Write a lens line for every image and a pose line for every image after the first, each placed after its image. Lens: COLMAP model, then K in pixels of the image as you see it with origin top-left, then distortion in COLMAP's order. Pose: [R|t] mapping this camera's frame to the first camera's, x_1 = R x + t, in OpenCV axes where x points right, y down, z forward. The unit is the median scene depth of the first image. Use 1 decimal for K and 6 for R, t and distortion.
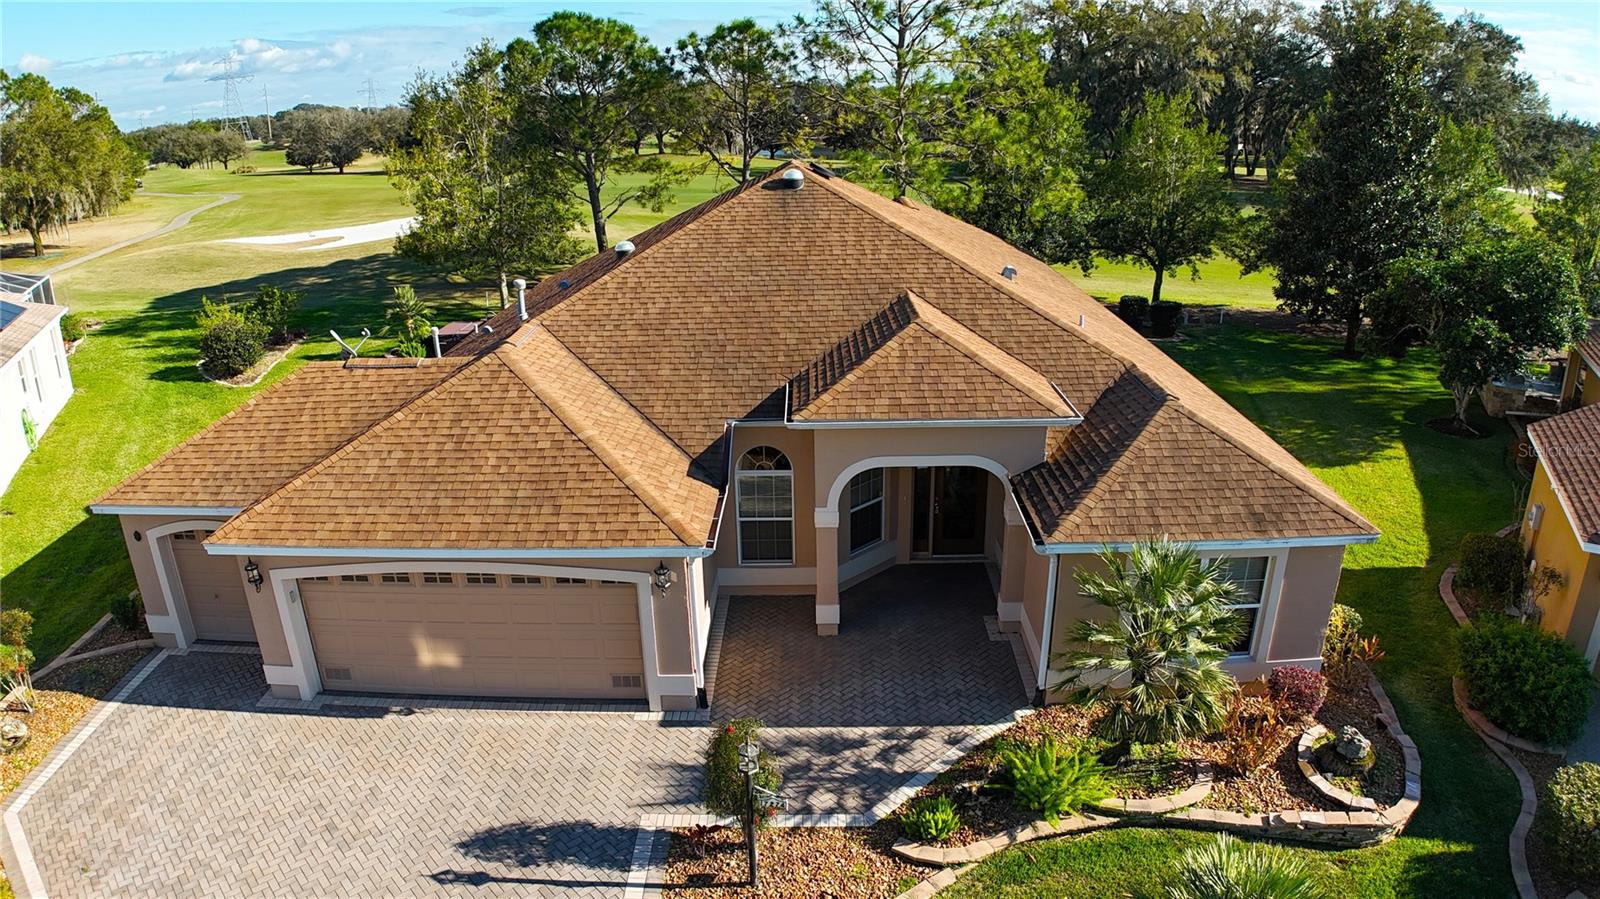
lens RADIAL K [[990.9, 0, 782.9], [0, 990.9, 448.7], [0, 0, 1]] dist [-0.190781, 0.026101]
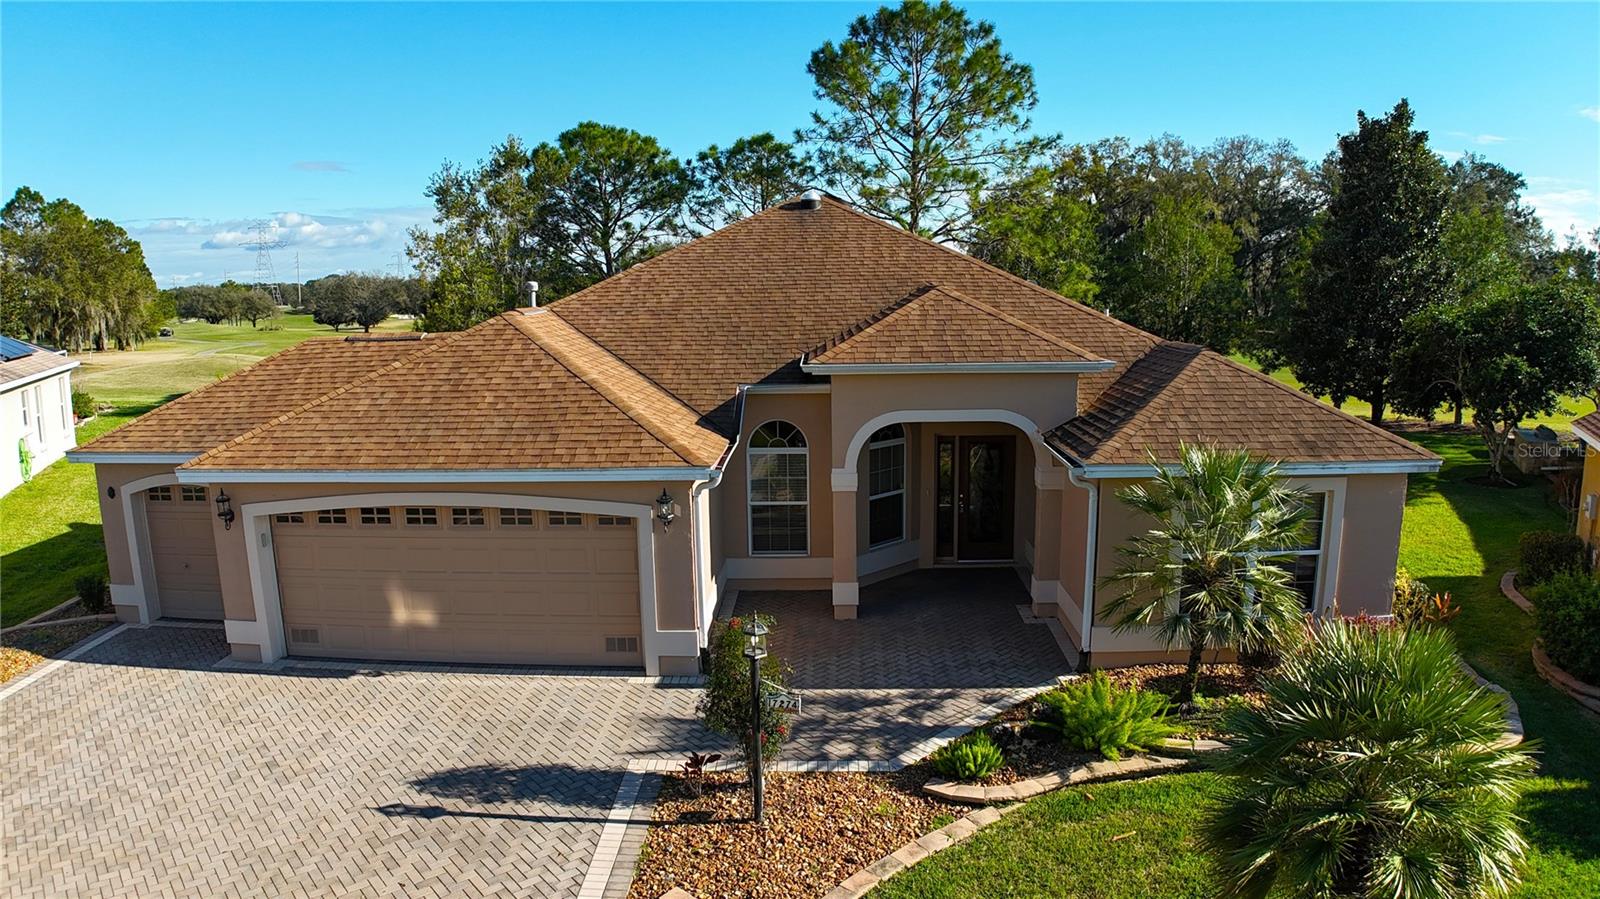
lens RADIAL K [[990.9, 0, 782.9], [0, 990.9, 448.7], [0, 0, 1]] dist [-0.190781, 0.026101]
pose [[0.999836, 0.008568, -0.015940, 0.001003], [-0.011350, 0.982935, -0.183604, 0.219551], [0.014095, 0.183754, 0.982871, 0.083300]]
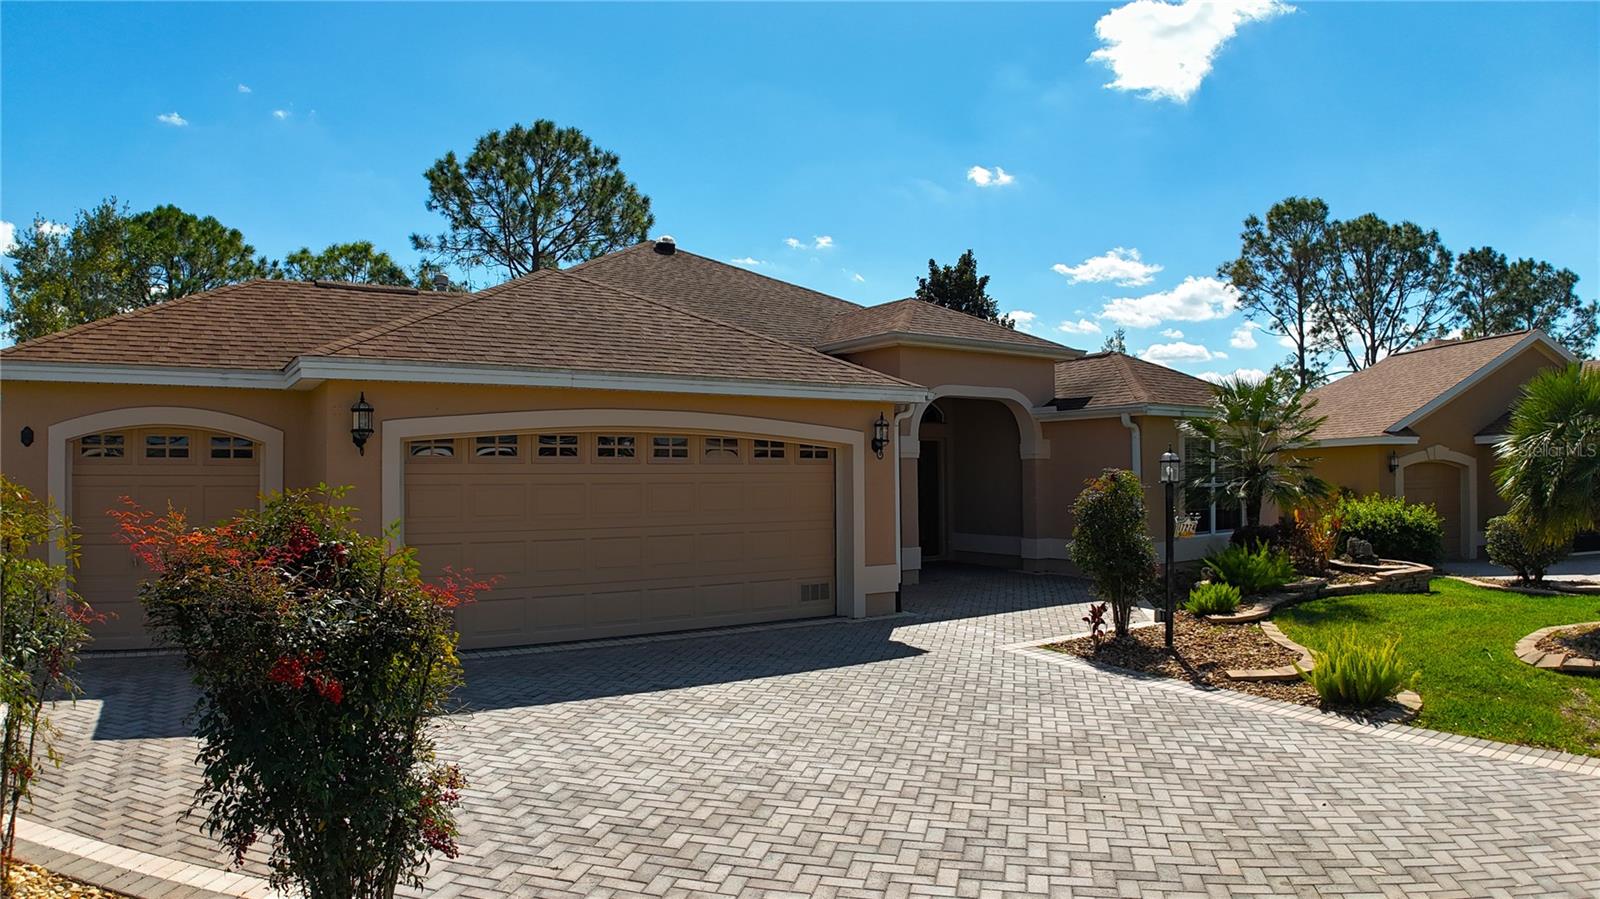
lens RADIAL K [[1000.4, 0, 800.0], [0, 1000.4, 449.5], [0, 0, 1]] dist [-0.193507, 0.025636]
pose [[0.812861, 0.031491, 0.581606, -0.646985], [0.192980, 0.927577, -0.319936, 0.383230], [-0.549559, 0.372302, 0.747914, 0.325393]]
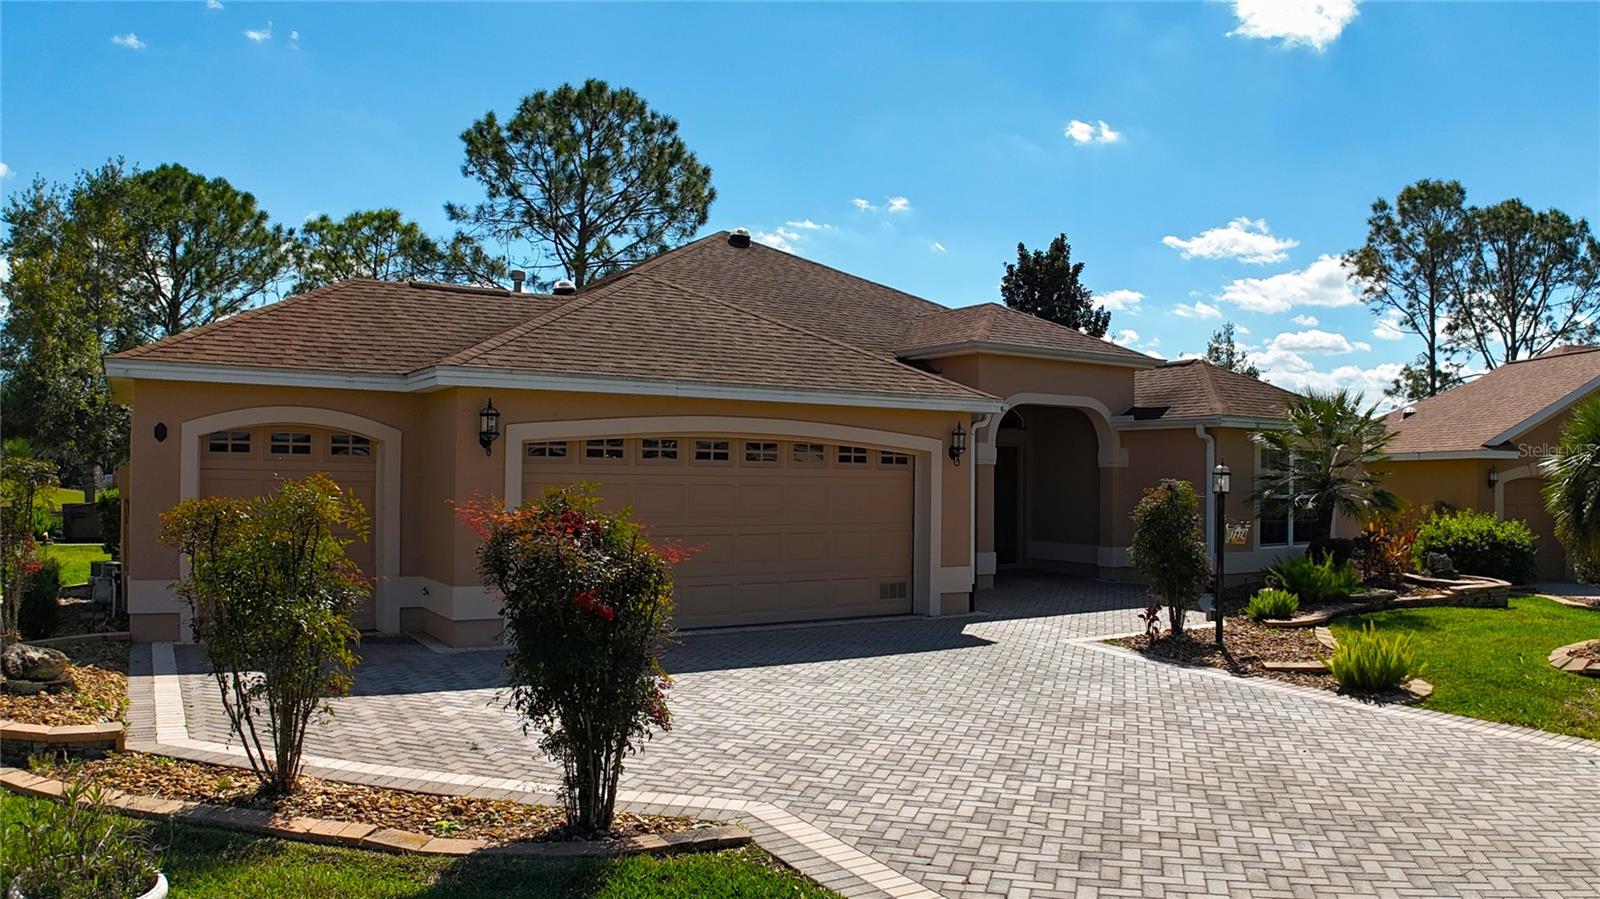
lens RADIAL K [[1180.4, 0, 914.7], [0, 1180.4, 450.0], [0, 0, 1]] dist [-0.180431, 0.008762]
pose [[0.787867, 0.045358, 0.614173, -0.775792], [0.188567, 0.931617, -0.310697, 0.439787], [-0.586267, 0.360601, 0.725437, 0.177573]]
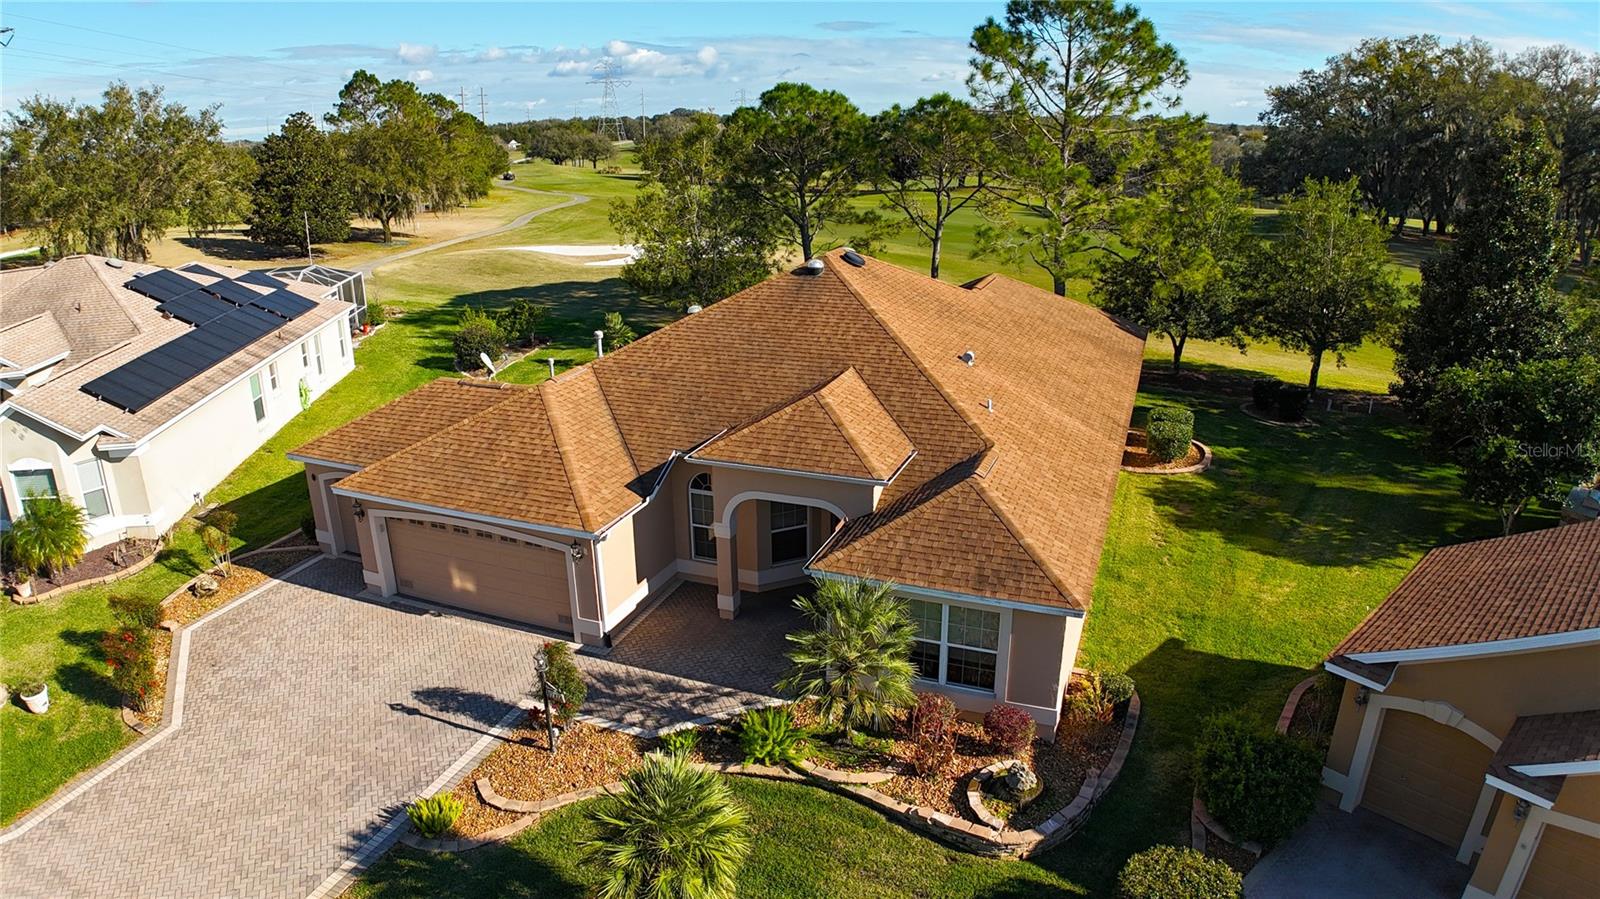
lens RADIAL K [[990.9, 0, 782.9], [0, 990.9, 448.7], [0, 0, 1]] dist [-0.190781, 0.026101]
pose [[0.934847, 0.119843, -0.334214, 0.584562], [-0.126175, 0.992004, 0.002783, -0.059059], [0.331875, 0.039568, 0.942493, -0.271610]]
